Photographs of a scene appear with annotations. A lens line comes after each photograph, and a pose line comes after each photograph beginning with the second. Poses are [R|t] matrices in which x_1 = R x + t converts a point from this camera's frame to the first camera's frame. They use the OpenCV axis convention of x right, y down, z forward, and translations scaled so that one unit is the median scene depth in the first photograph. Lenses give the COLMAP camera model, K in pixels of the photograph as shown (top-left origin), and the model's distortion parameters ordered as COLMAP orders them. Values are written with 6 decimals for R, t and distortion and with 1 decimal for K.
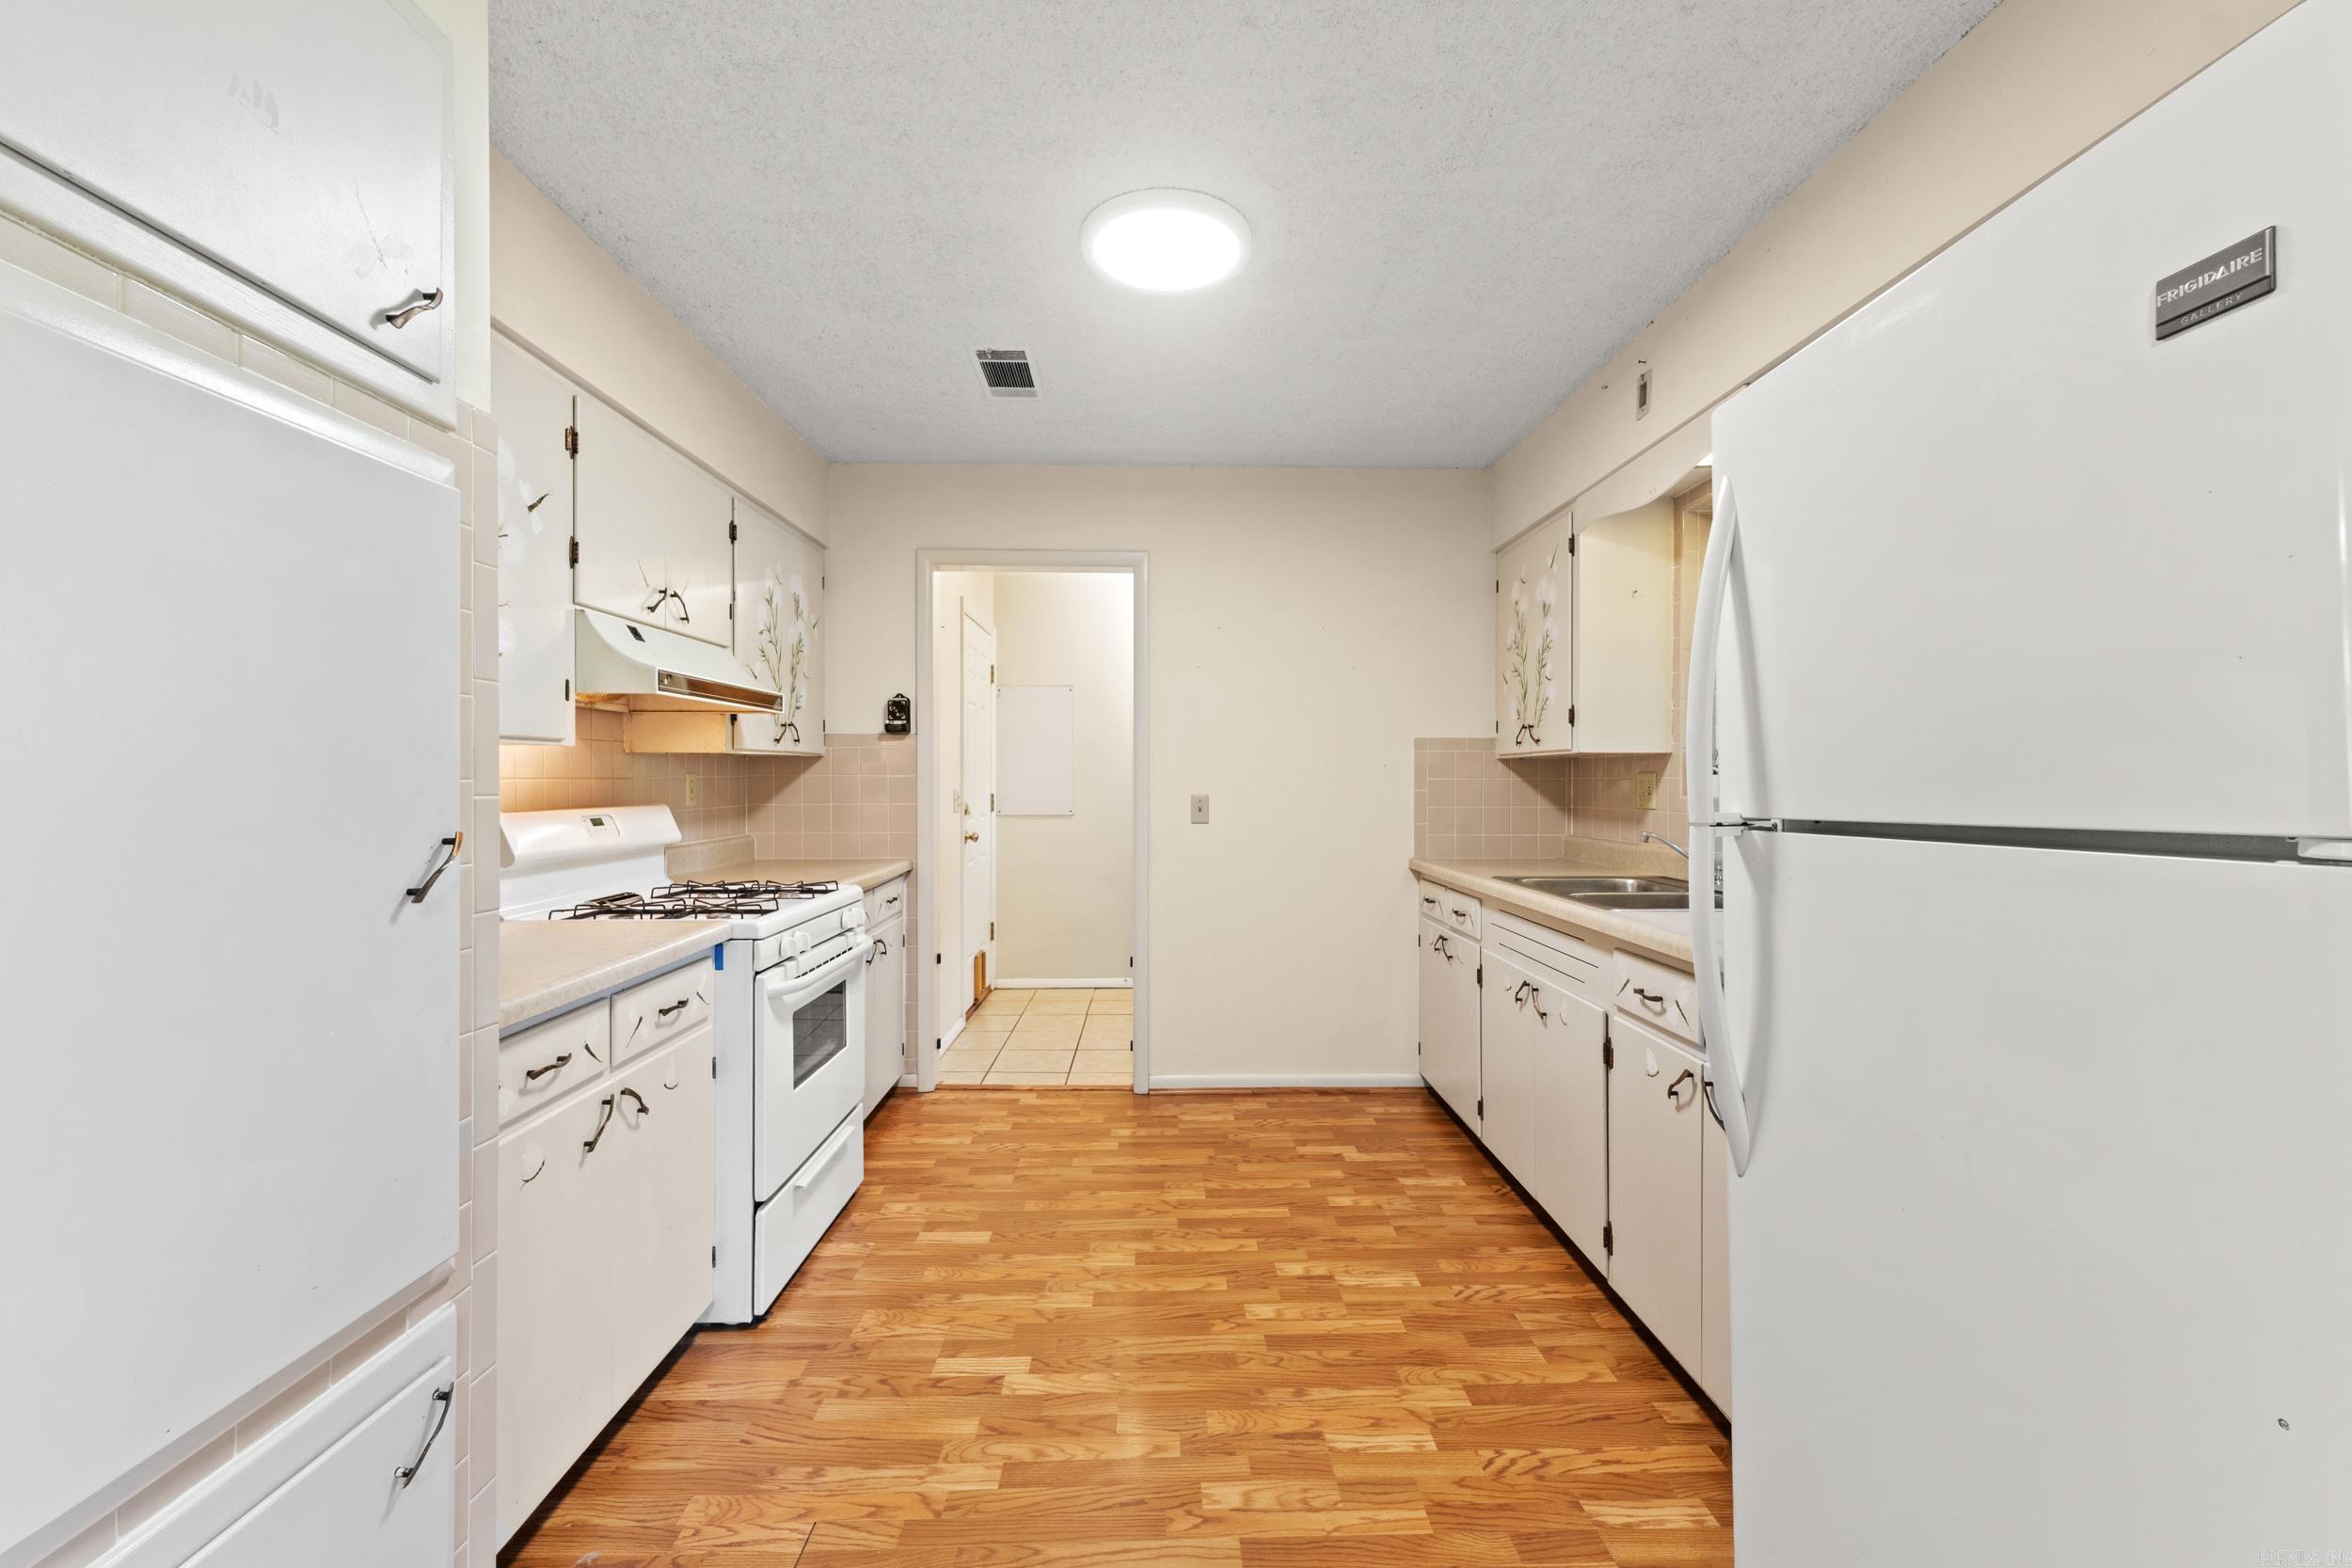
lens RADIAL K [[1008.2, 0, 1179.1], [0, 1008.2, 780.0], [0, 0, 1]] dist [0.004123, 0.000179]
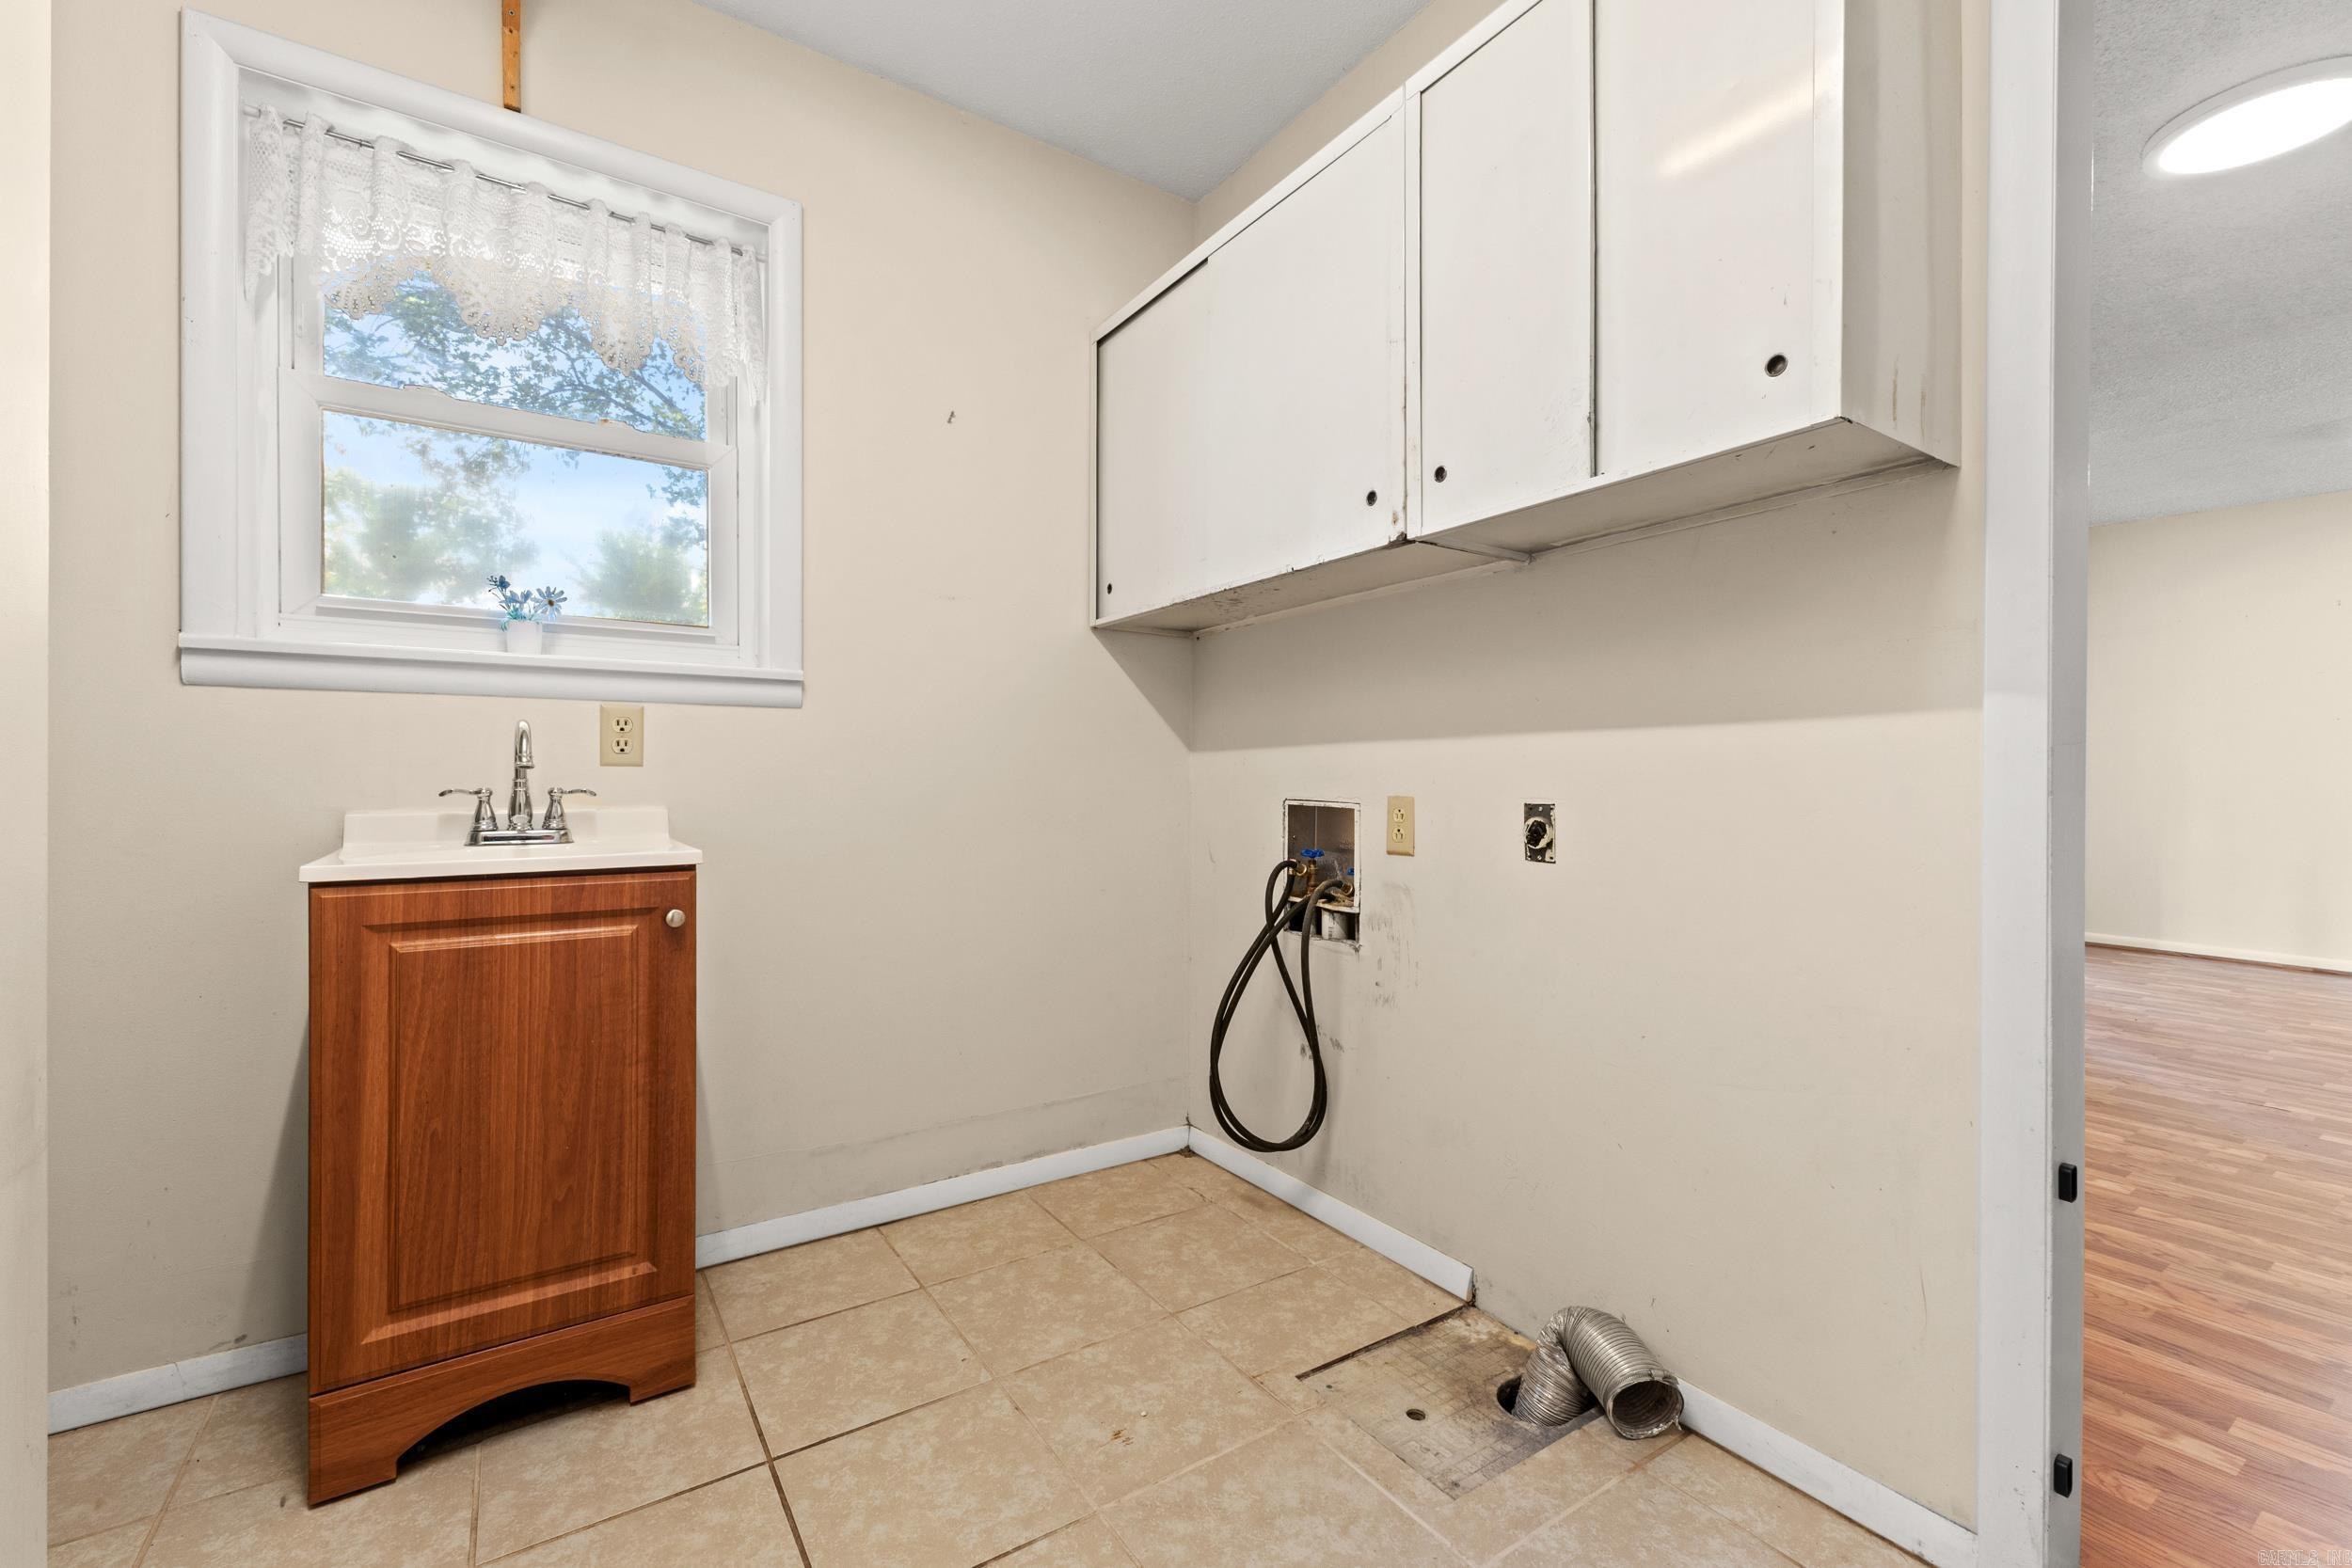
lens RADIAL K [[1008.2, 0, 1186.2], [0, 1008.2, 783.0], [0, 0, 1]] dist [0.004123, 0.000179]
pose [[-0.550674, 0.000056, 0.834720, -0.207604], [-0.000498, 1.000000, -0.000396, 0.095604], [-0.834720, -0.000634, -0.550674, 1.884148]]
